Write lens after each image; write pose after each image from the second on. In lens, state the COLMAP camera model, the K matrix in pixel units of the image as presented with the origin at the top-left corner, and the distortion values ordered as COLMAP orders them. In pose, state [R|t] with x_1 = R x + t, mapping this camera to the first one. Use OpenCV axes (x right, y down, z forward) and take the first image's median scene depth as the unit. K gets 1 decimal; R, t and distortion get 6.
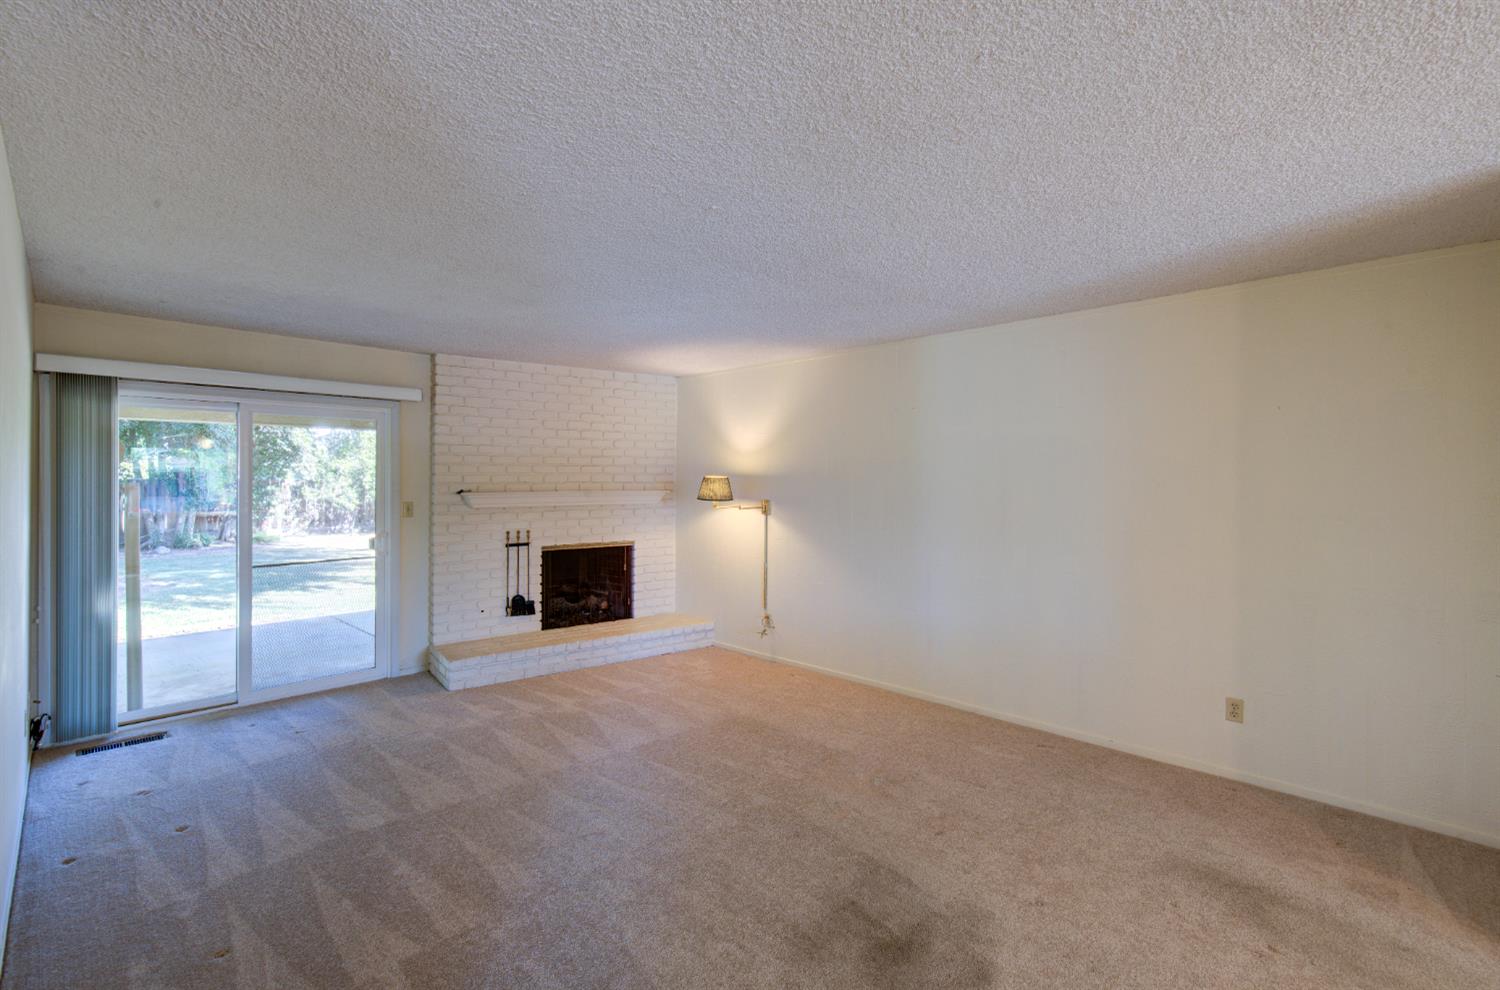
lens RADIAL K [[652.7, 0, 734.4], [0, 652.7, 493.4], [0, 0, 1]] dist [-0.009297, 0.011316]
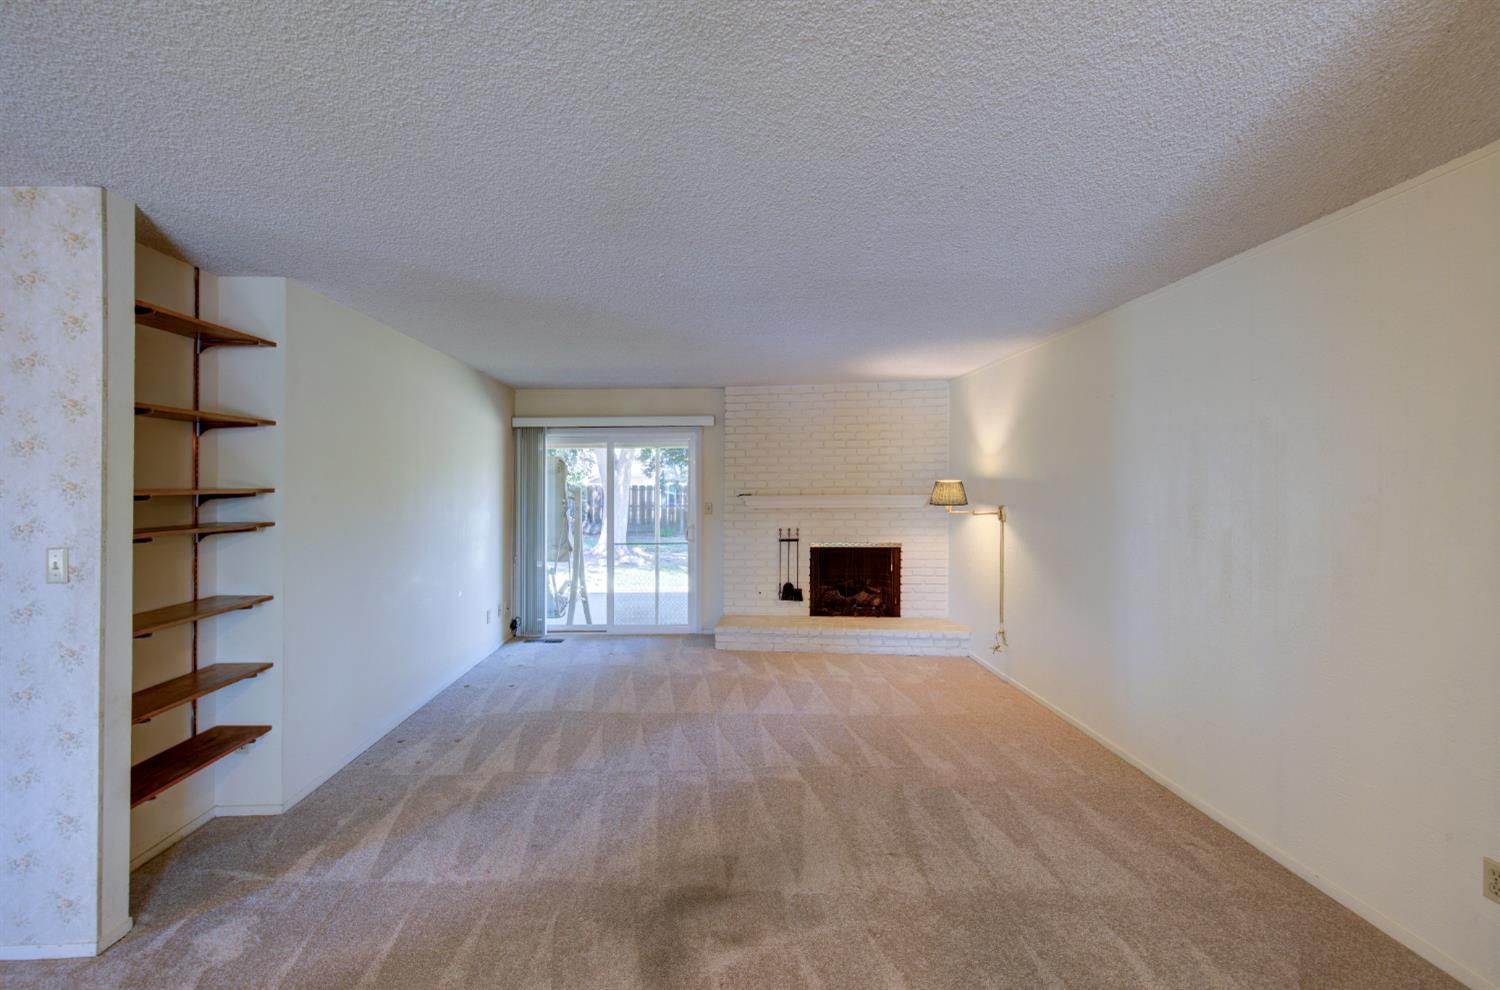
lens RADIAL K [[652.7, 0, 734.4], [0, 652.7, 493.4], [0, 0, 1]] dist [-0.009297, 0.011316]
pose [[0.725538, 0.002407, -0.688177, 0.413312], [-0.006737, 0.999971, -0.003605, -0.001033], [0.688149, 0.007252, 0.725534, 0.072587]]
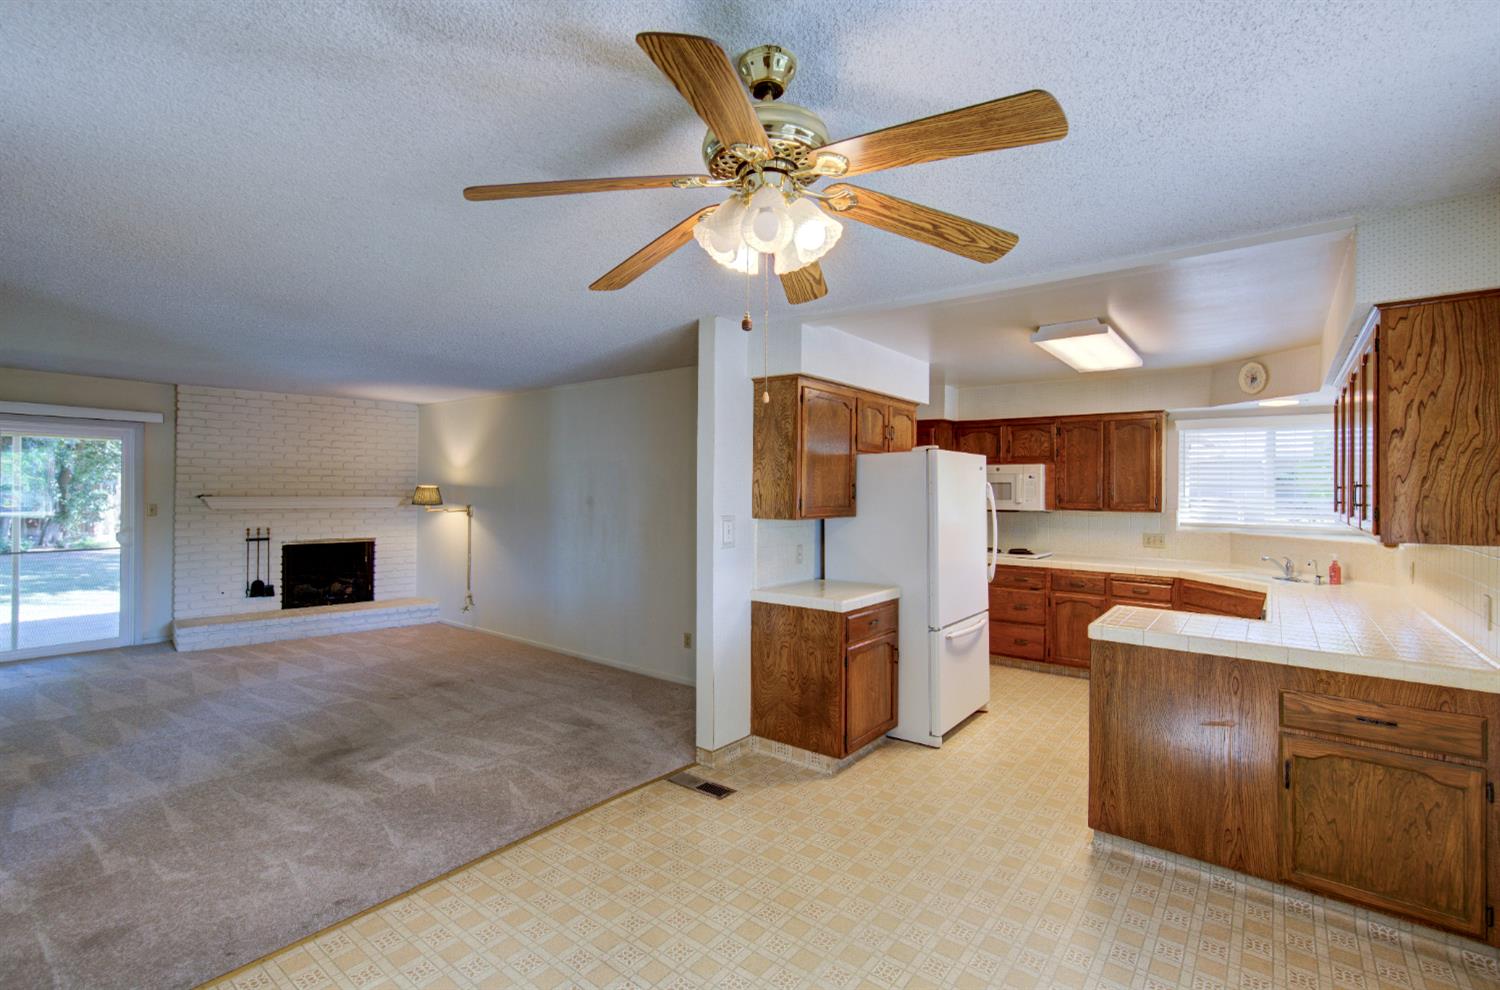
lens RADIAL K [[668.9, 0, 753.0], [0, 668.9, 503.8], [0, 0, 1]] dist [-0.001545, 0.000061]
pose [[0.991772, 0.009313, 0.127675, 0.437291], [-0.009304, 0.999956, -0.000664, 0.003423], [-0.127676, -0.000530, 0.991816, -0.376832]]
